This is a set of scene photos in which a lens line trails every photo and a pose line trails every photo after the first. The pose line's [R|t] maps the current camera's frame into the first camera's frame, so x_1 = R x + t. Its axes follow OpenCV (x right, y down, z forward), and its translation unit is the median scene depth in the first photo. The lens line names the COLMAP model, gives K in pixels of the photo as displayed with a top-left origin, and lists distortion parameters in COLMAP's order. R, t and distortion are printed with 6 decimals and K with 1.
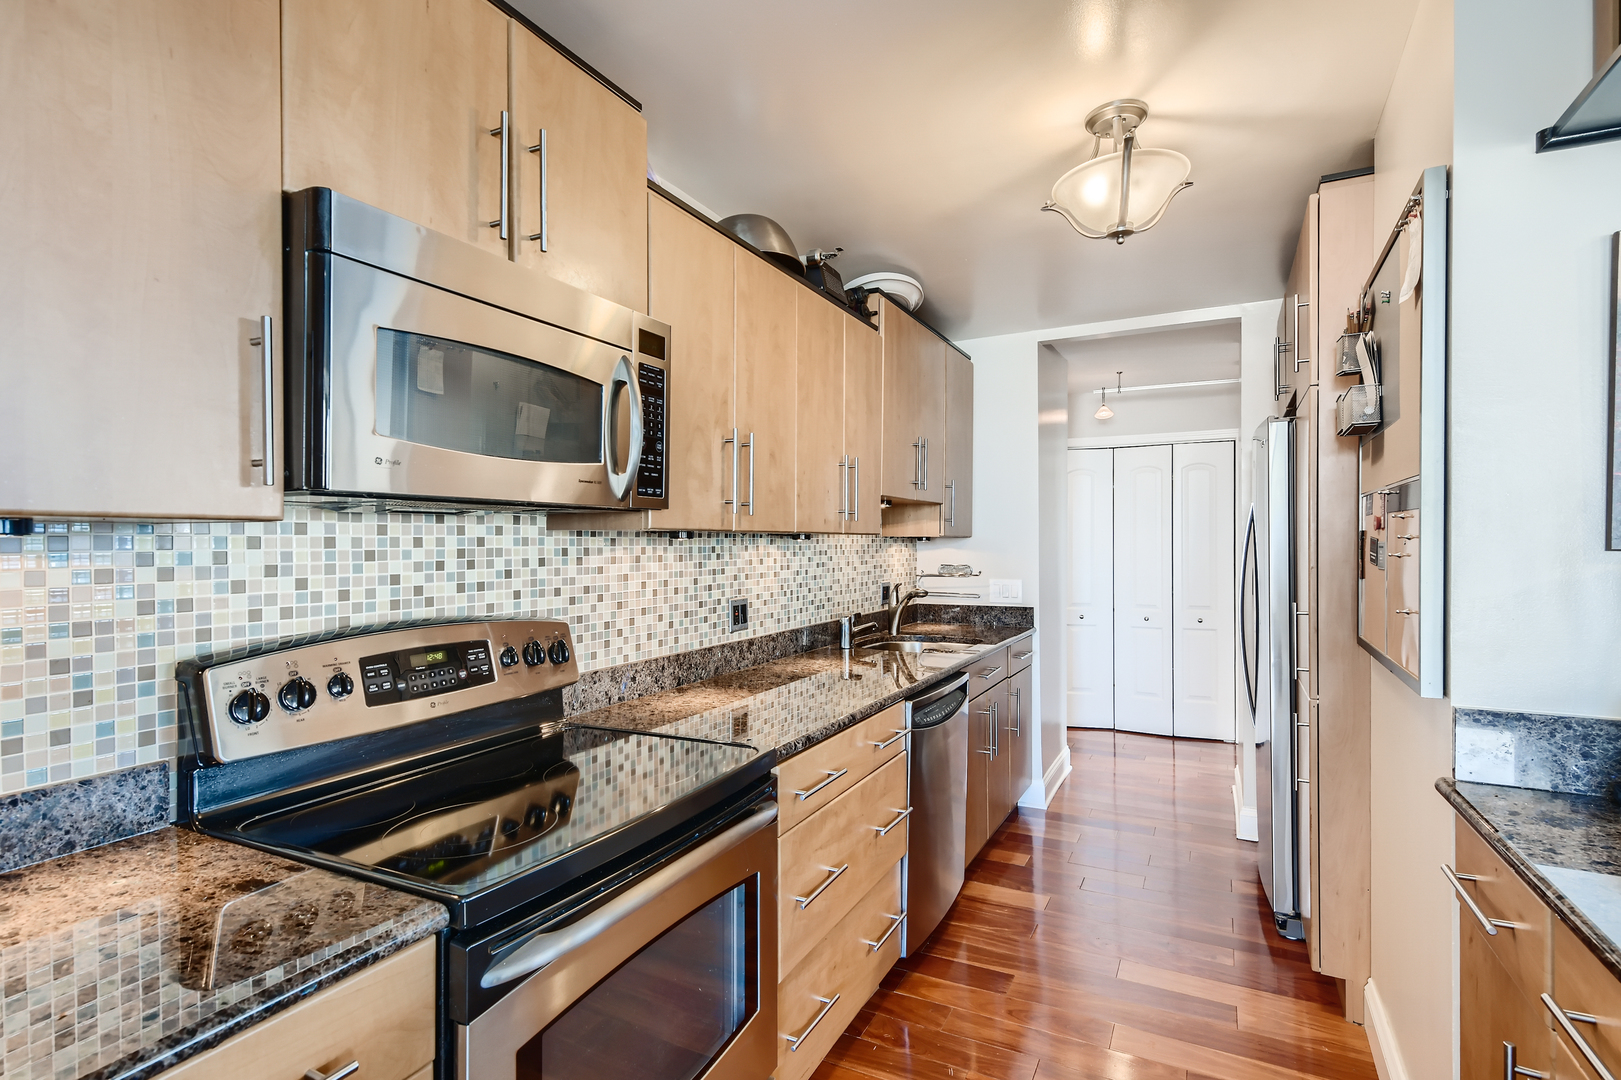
lens RADIAL K [[764.5, 0, 810.5], [0, 764.5, 540.0], [0, 0, 1]] dist [0.001484, 0.000074]
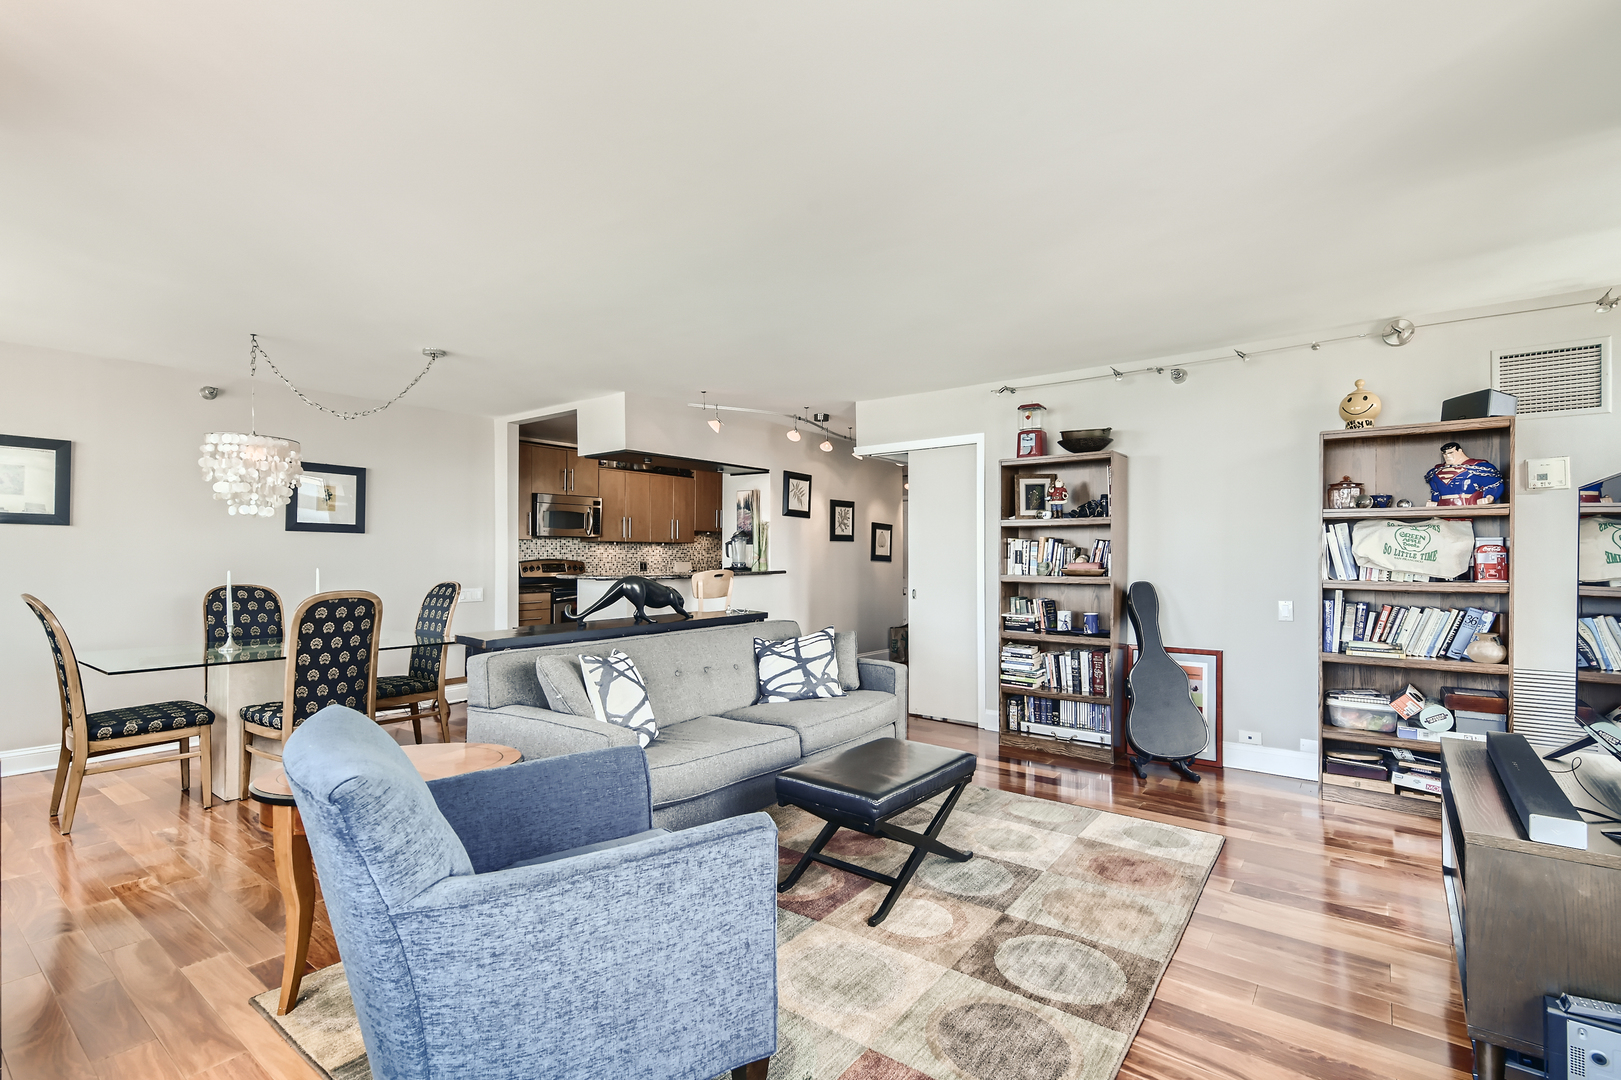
lens RADIAL K [[755.7, 0, 846.7], [0, 755.7, 544.0], [0, 0, 1]] dist [-0.001501, -0.000563]
pose [[0.989069, 0.001770, -0.147442, 1.358876], [-0.003412, 0.999935, -0.010882, 0.032371], [0.147413, 0.011266, 0.989011, -2.308502]]
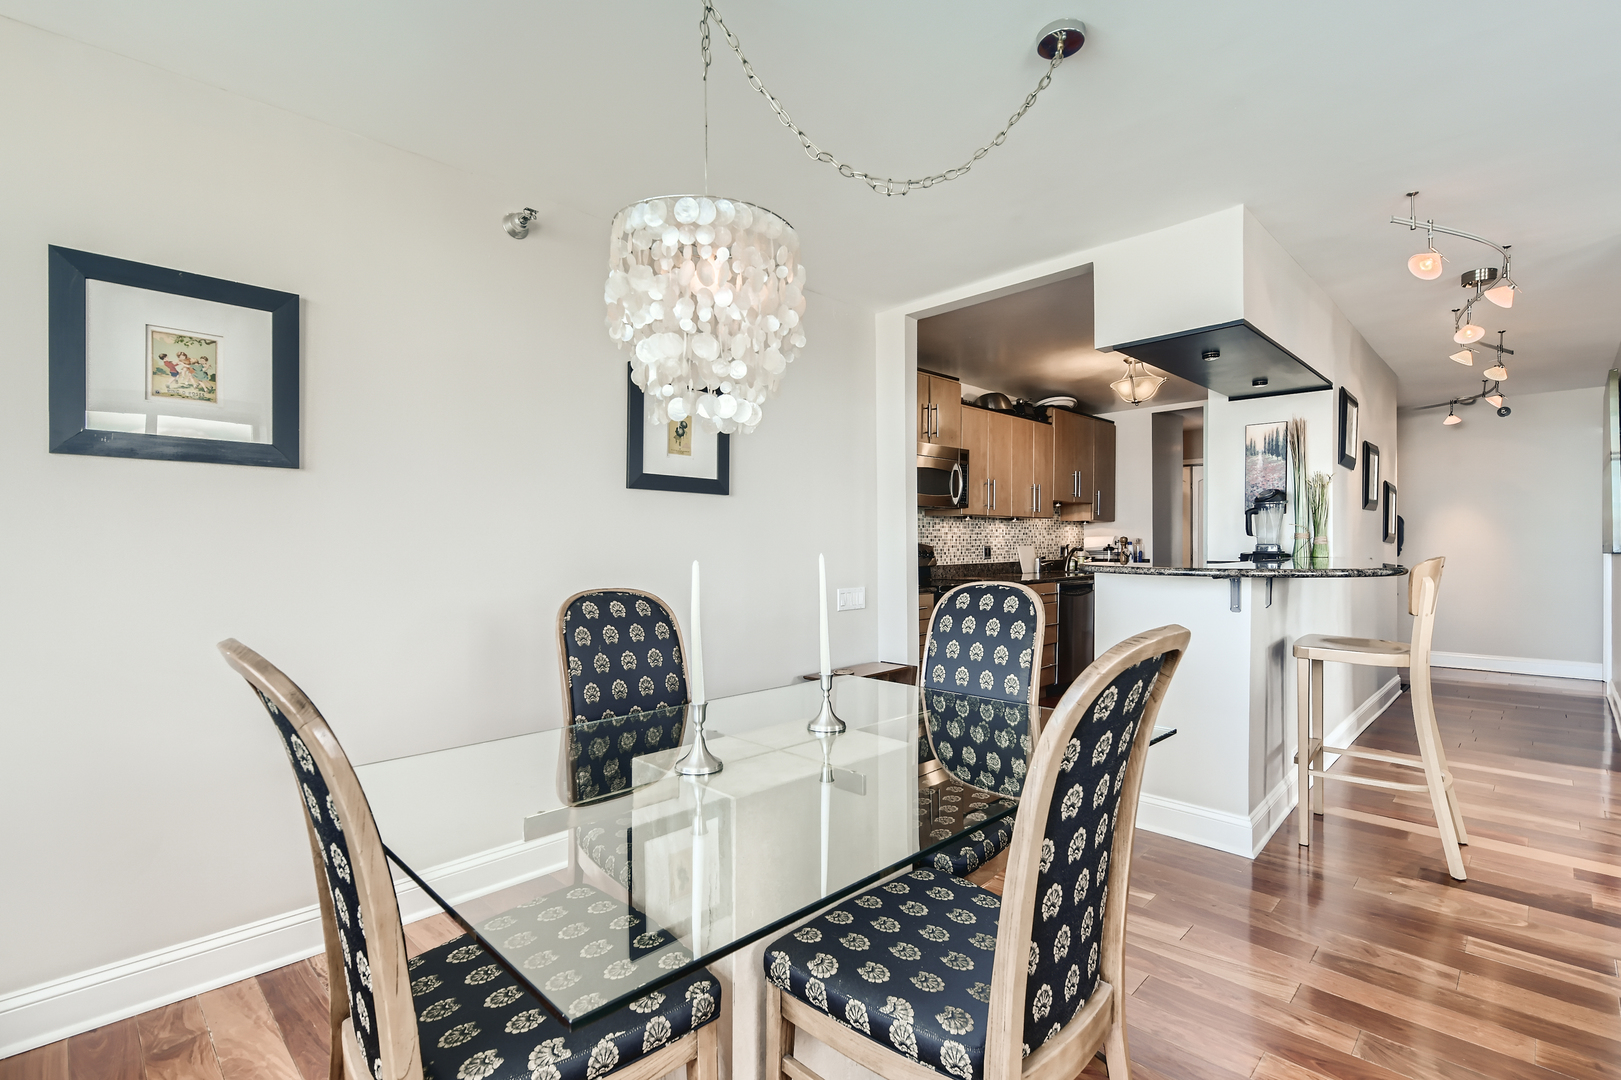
lens RADIAL K [[740.4, 0, 810.5], [0, 740.4, 540.0], [0, 0, 1]] dist [0.003570, 0.000288]
pose [[0.955901, -0.002880, -0.293675, 0.060203], [0.003181, 0.999995, 0.000549, 0.060038], [0.293672, -0.001459, 0.955905, -1.439688]]
